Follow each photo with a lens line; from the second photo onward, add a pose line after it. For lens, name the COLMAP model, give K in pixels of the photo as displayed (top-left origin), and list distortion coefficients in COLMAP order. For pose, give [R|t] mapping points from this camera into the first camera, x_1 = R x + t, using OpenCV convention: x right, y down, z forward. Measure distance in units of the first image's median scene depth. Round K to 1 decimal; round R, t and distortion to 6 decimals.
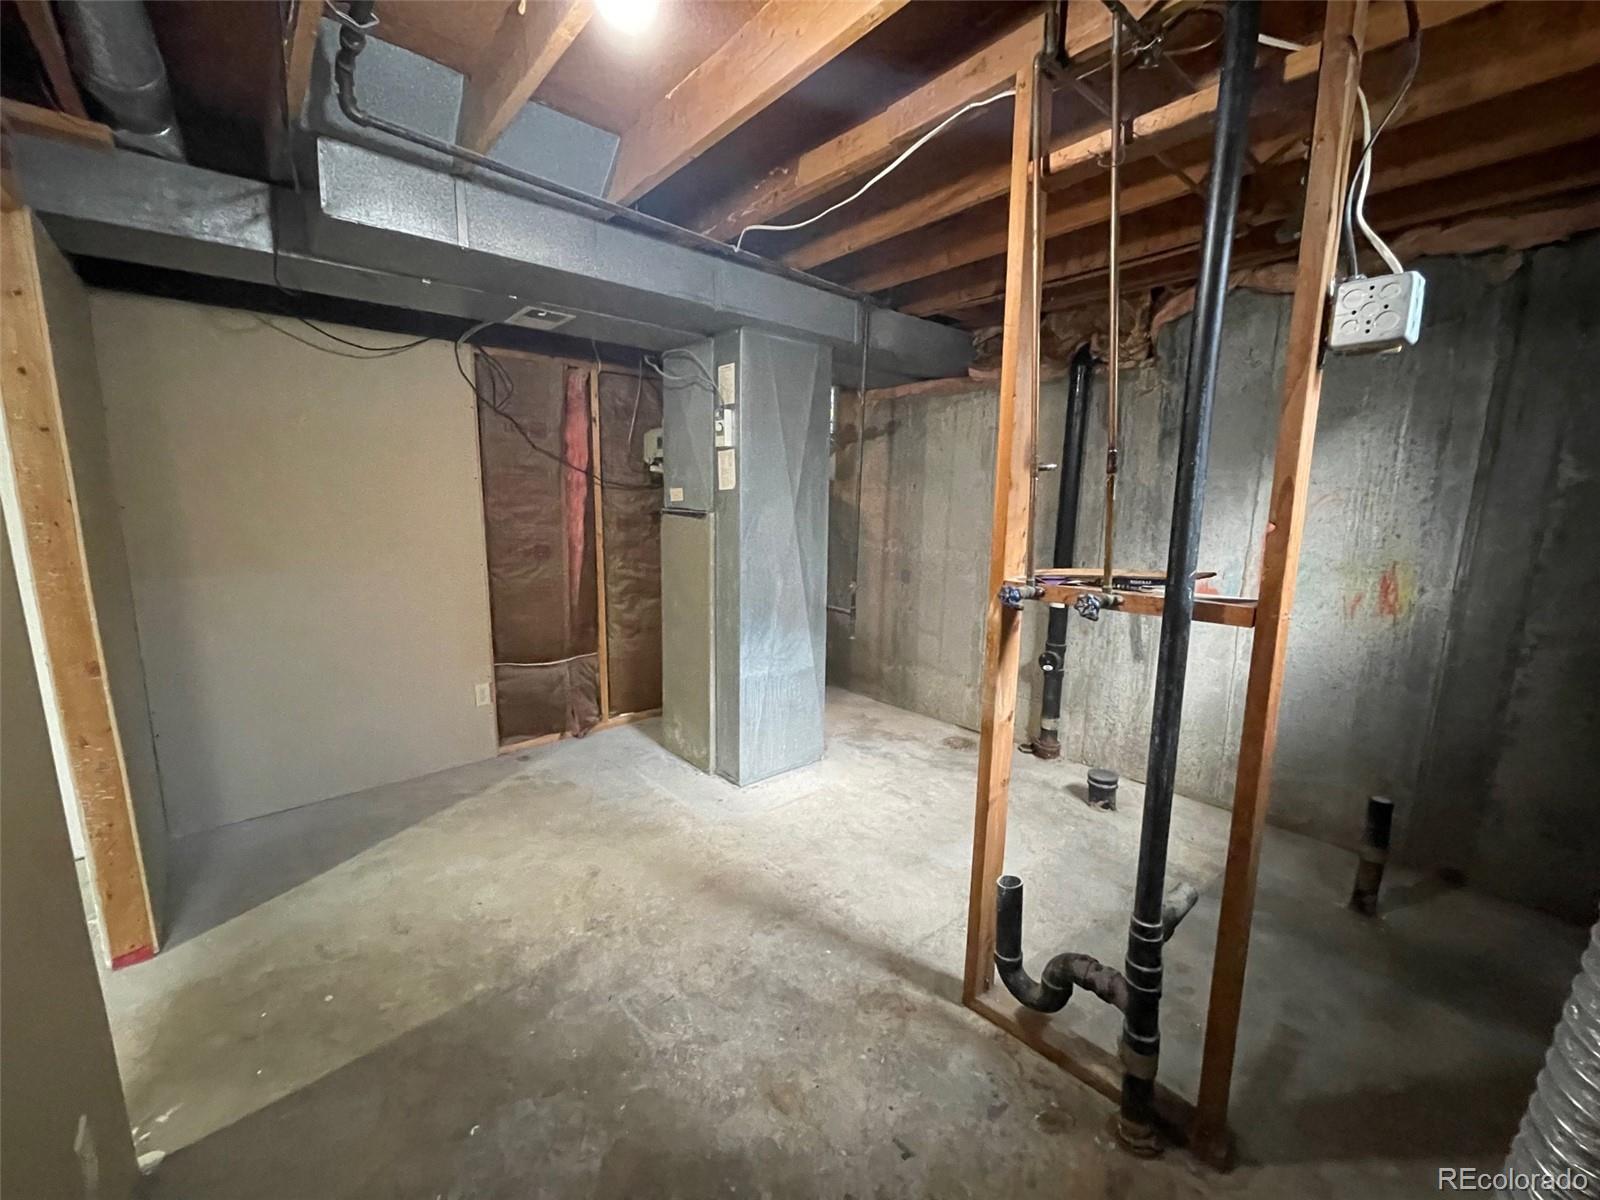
lens RADIAL K [[648.3, 0, 796.3], [0, 648.3, 596.5], [0, 0, 1]] dist [-0.002087, 0.000074]
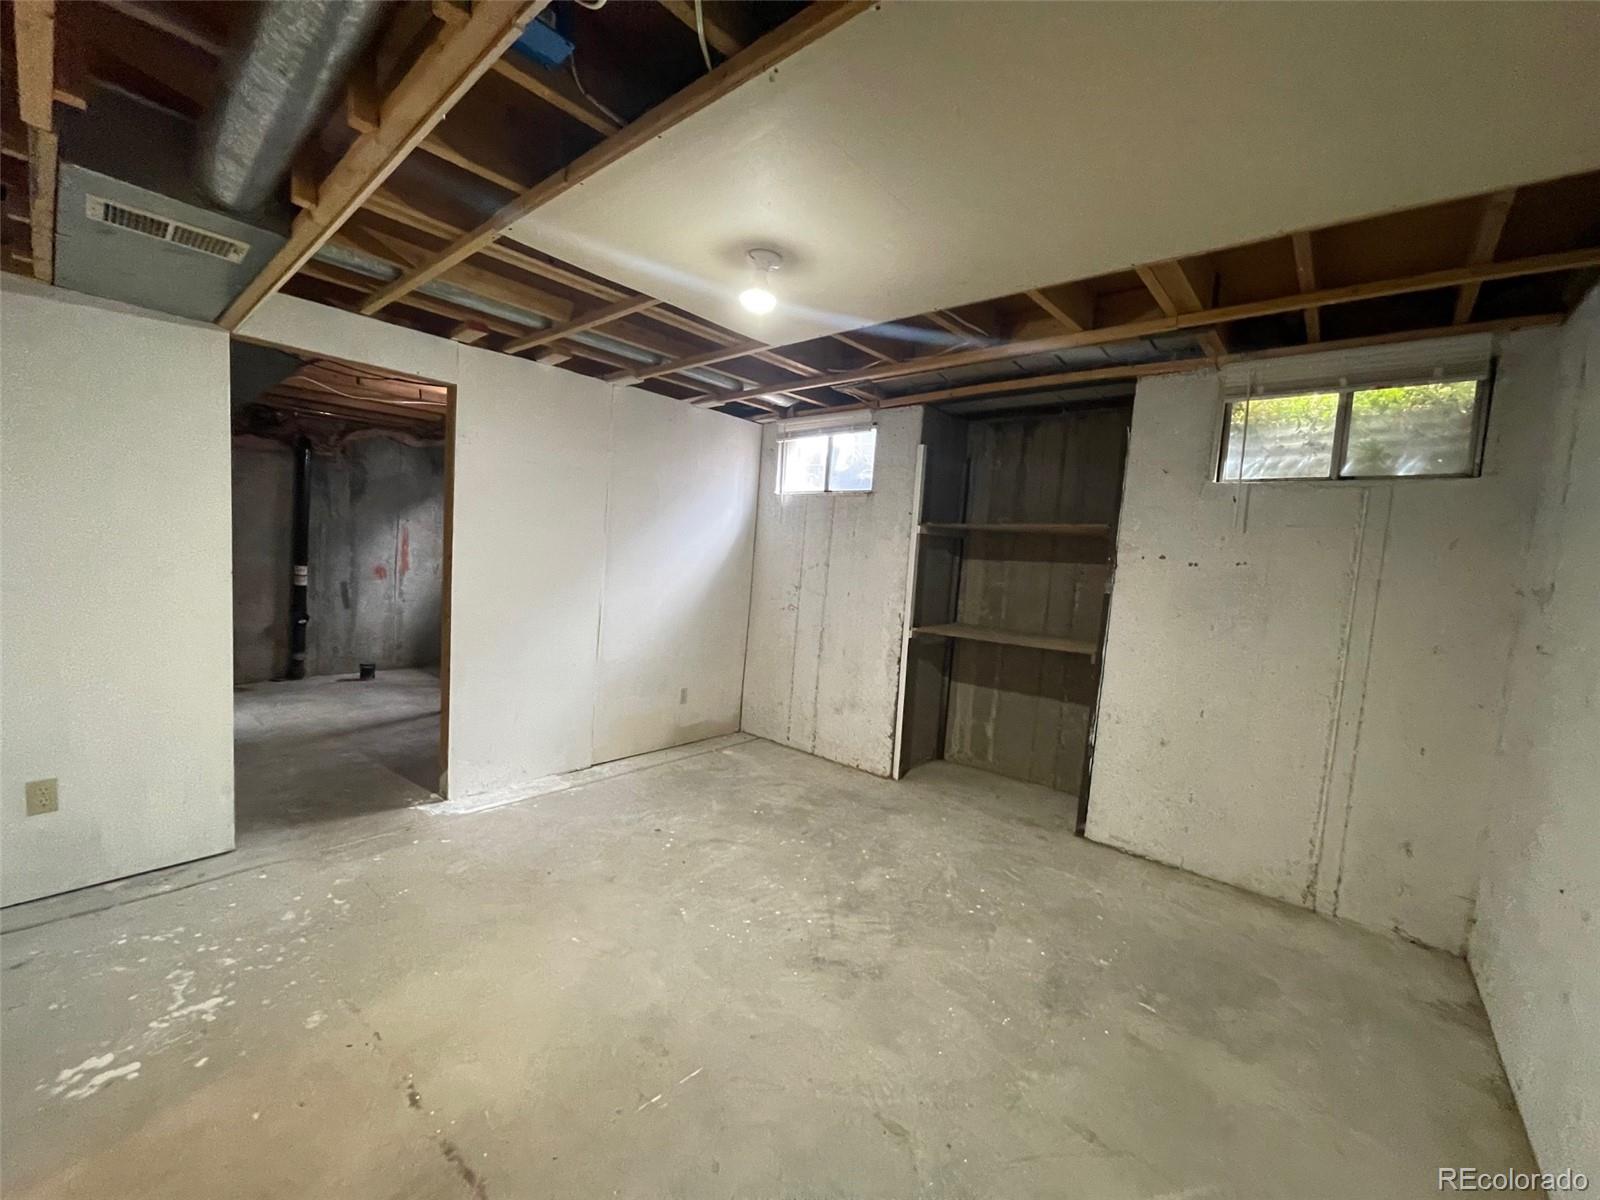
lens RADIAL K [[648.3, 0, 792.5], [0, 648.3, 595.6], [0, 0, 1]] dist [-0.002087, 0.000074]
pose [[-0.144190, -0.082093, 0.986139, -1.787410], [0.098189, 0.990448, 0.096808, 0.006592], [-0.984666, 0.110787, -0.134752, -0.048613]]
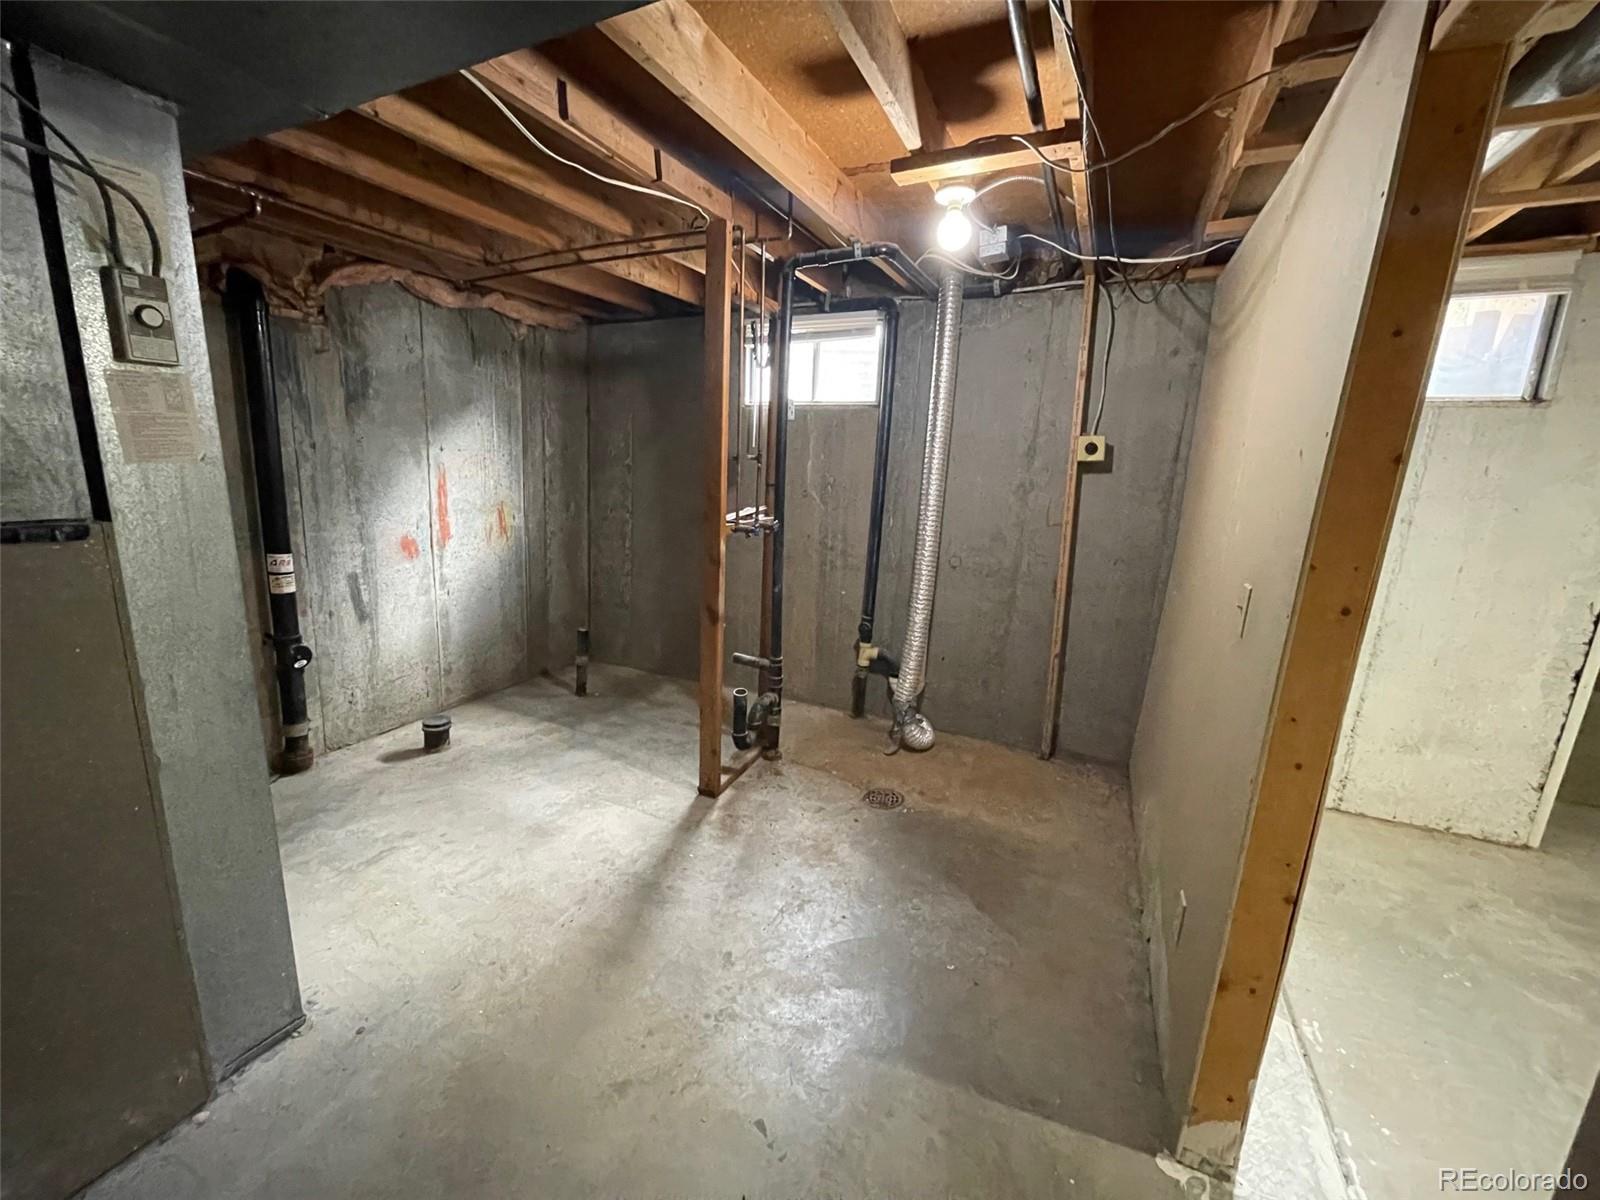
lens RADIAL K [[648.3, 0, 795.8], [0, 648.3, 594.6], [0, 0, 1]] dist [-0.002087, 0.000074]
pose [[-0.400954, -0.206126, 0.892607, -0.745980], [0.109643, 0.956557, 0.270145, -0.164767], [-0.909513, 0.206184, -0.360935, 0.856218]]
